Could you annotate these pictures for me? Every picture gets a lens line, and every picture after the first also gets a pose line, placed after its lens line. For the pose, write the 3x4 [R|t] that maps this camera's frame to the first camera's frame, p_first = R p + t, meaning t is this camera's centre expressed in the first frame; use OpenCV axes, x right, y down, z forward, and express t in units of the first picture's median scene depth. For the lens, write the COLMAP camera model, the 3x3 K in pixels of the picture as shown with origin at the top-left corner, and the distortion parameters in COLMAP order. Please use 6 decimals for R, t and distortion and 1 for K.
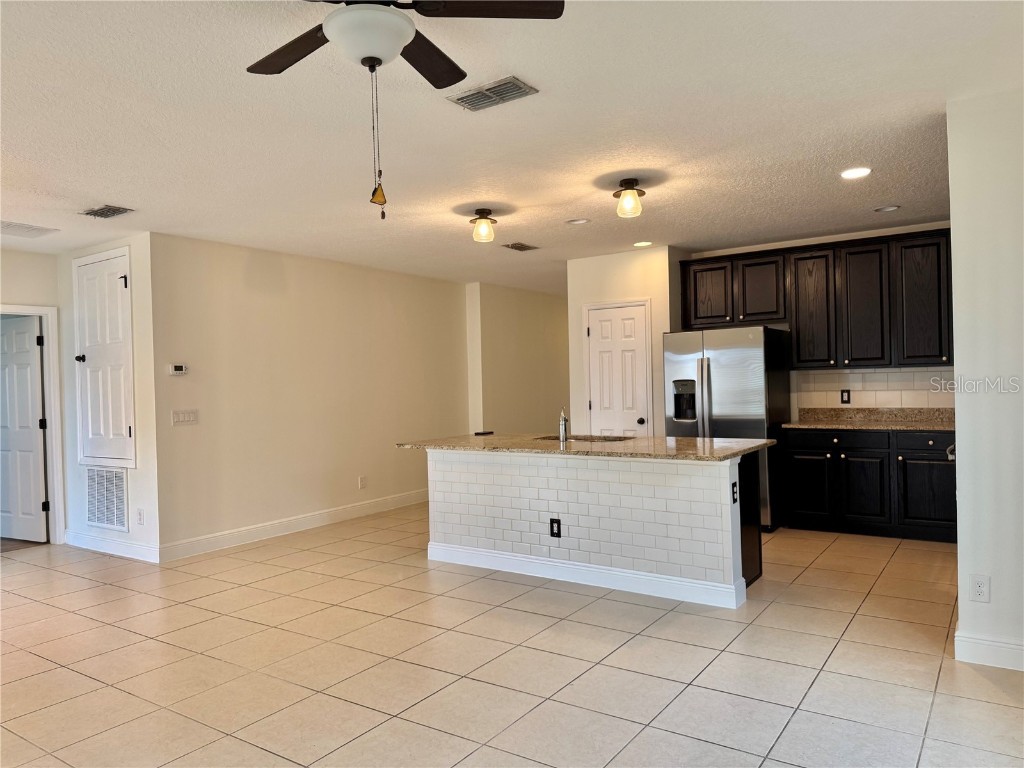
lens RADIAL K [[728.7, 0, 510.8], [0, 728.7, 386.3], [0, 0, 1]] dist [0.045109, -0.048522]
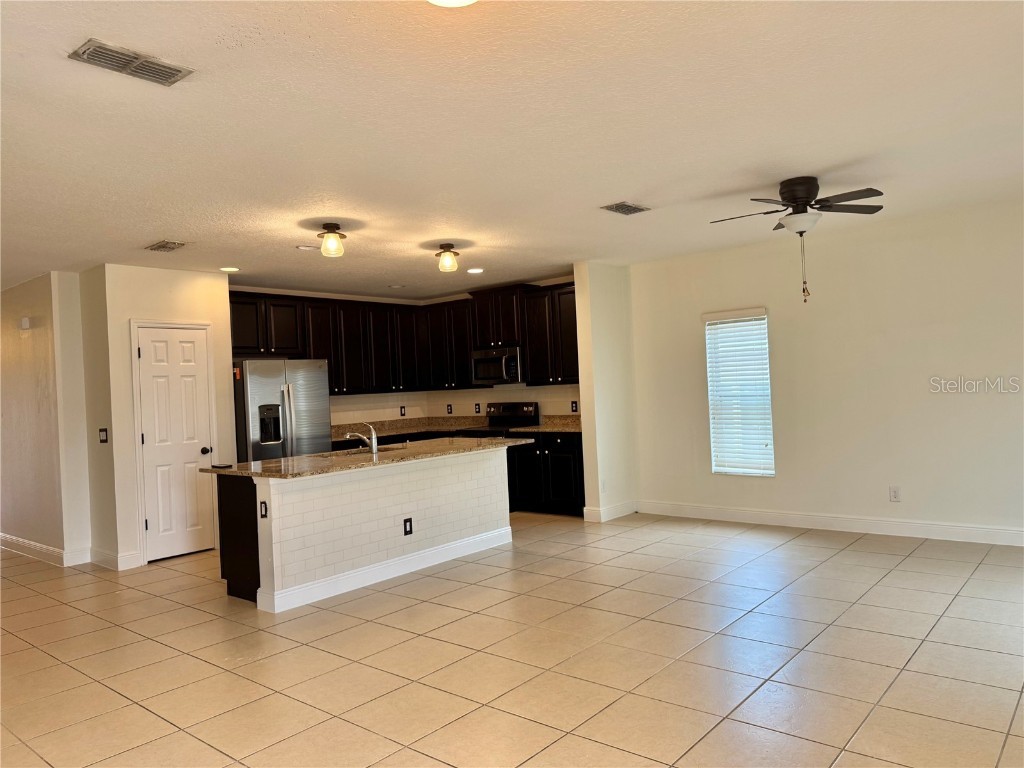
lens RADIAL K [[728.7, 0, 521.3], [0, 728.7, 387.2], [0, 0, 1]] dist [0.045109, -0.048522]
pose [[0.083249, 0.020551, 0.996317, -0.913932], [0.052362, 0.998316, -0.024967, 0.013517], [-0.995152, 0.054247, 0.082032, 0.621748]]
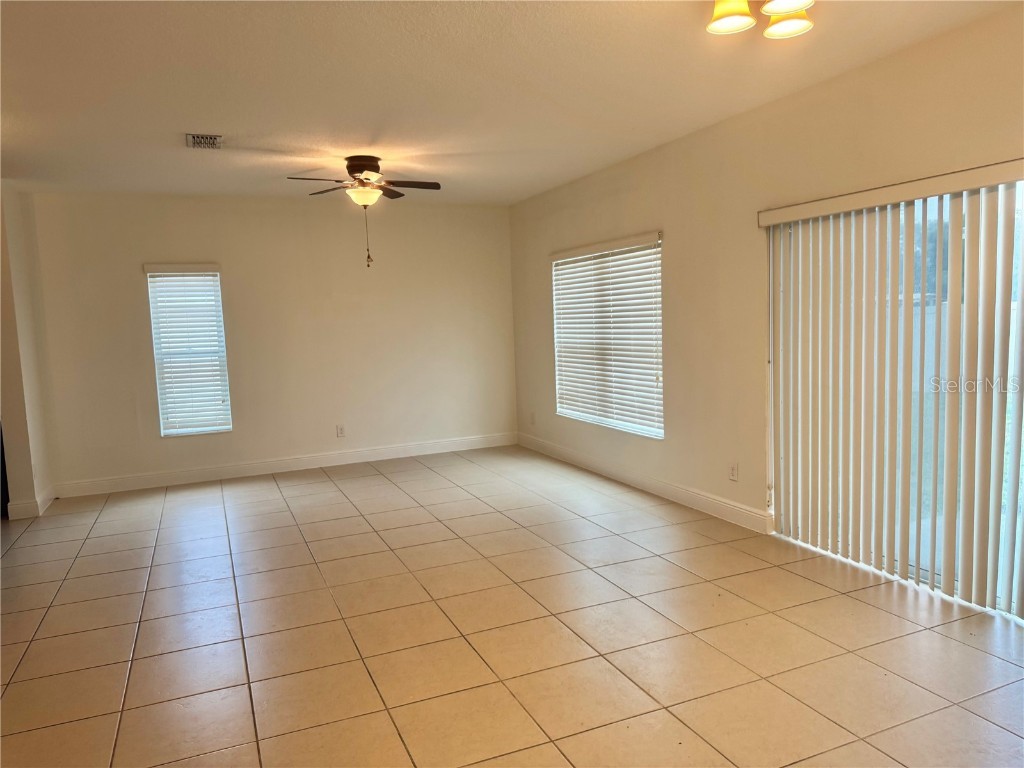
lens RADIAL K [[728.7, 0, 510.5], [0, 728.7, 383.0], [0, 0, 1]] dist [0.045109, -0.048522]
pose [[-0.846971, 0.008402, 0.531573, -0.733976], [0.066100, 0.993781, 0.089611, -0.008283], [-0.527514, 0.111035, -0.842259, 1.091870]]
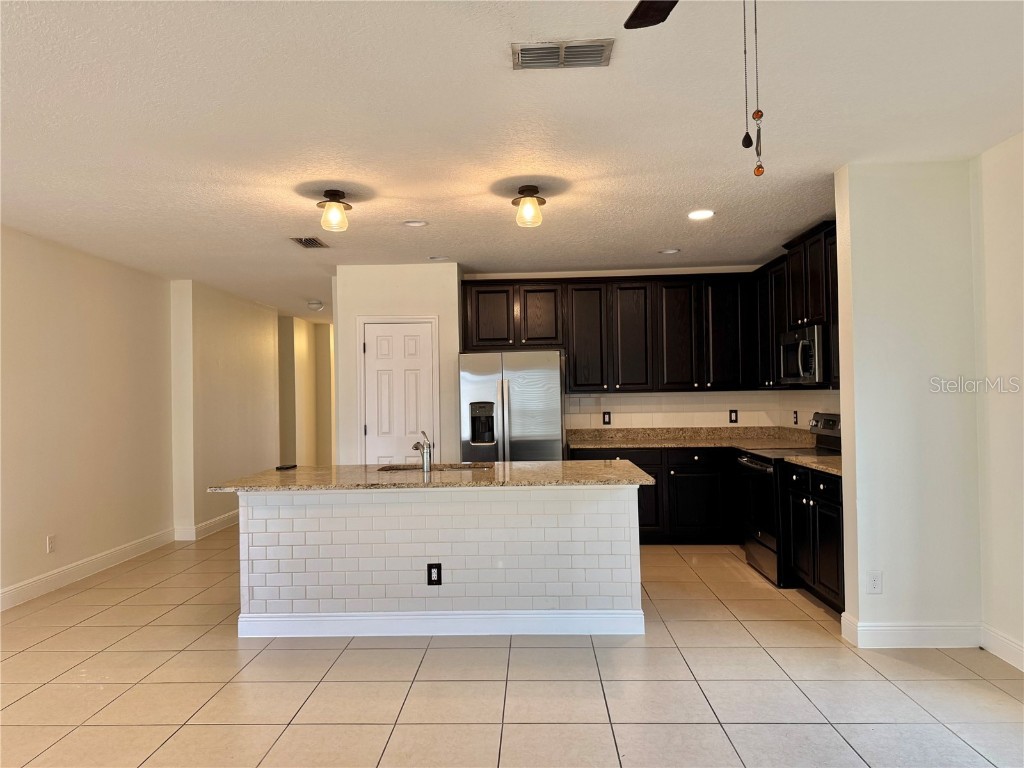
lens RADIAL K [[728.7, 0, 518.1], [0, 728.7, 378.9], [0, 0, 1]] dist [0.045109, -0.048522]
pose [[0.837501, 0.023144, 0.545946, -0.284242], [0.000708, 0.999056, -0.043438, 0.002724], [-0.546435, 0.036766, 0.836694, 0.191881]]
